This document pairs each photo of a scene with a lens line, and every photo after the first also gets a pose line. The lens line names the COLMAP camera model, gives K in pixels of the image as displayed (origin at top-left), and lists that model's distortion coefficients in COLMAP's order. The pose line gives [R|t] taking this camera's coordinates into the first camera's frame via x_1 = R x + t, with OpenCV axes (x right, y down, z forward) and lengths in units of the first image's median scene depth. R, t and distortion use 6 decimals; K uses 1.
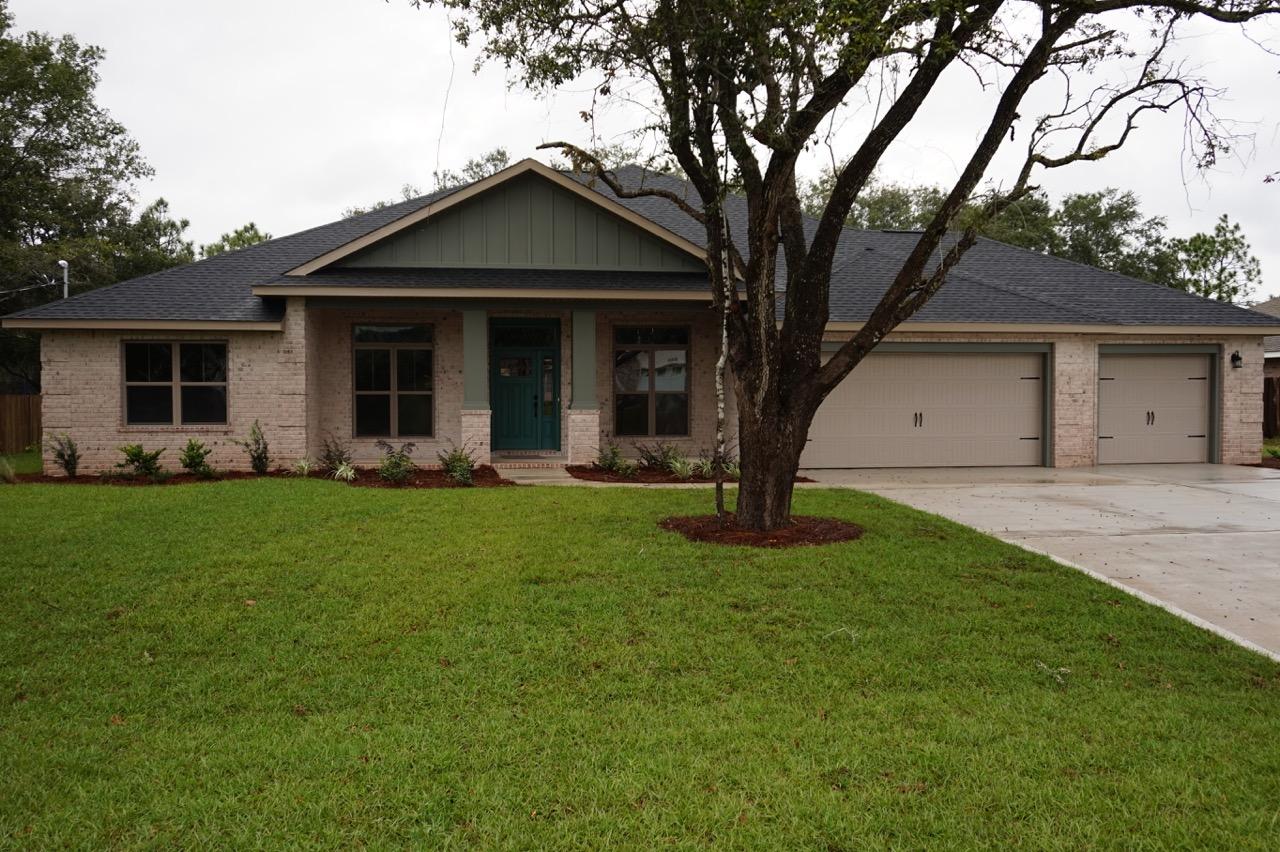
lens RADIAL K [[1141.3, 0, 640.0], [0, 1141.3, 426.0], [0, 0, 1]] dist [-0.001983, -0.000269]
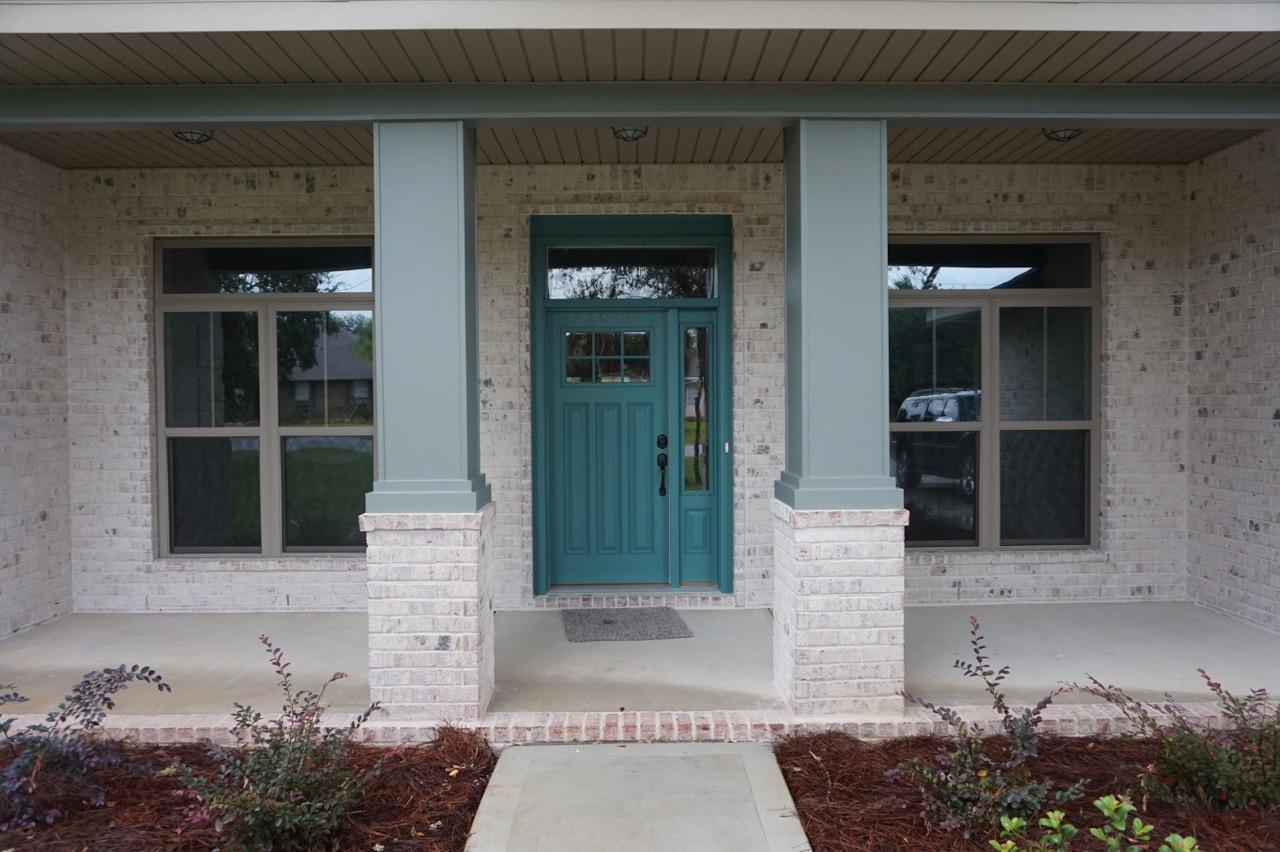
lens RADIAL K [[885.9, 0, 640.0], [0, 885.9, 426.0], [0, 0, 1]] dist [0.000566, 0.000112]
pose [[0.991569, -0.003469, -0.129533, -0.062957], [0.002780, 0.999981, -0.005502, -0.028785], [0.129550, 0.005096, 0.991560, 0.731510]]
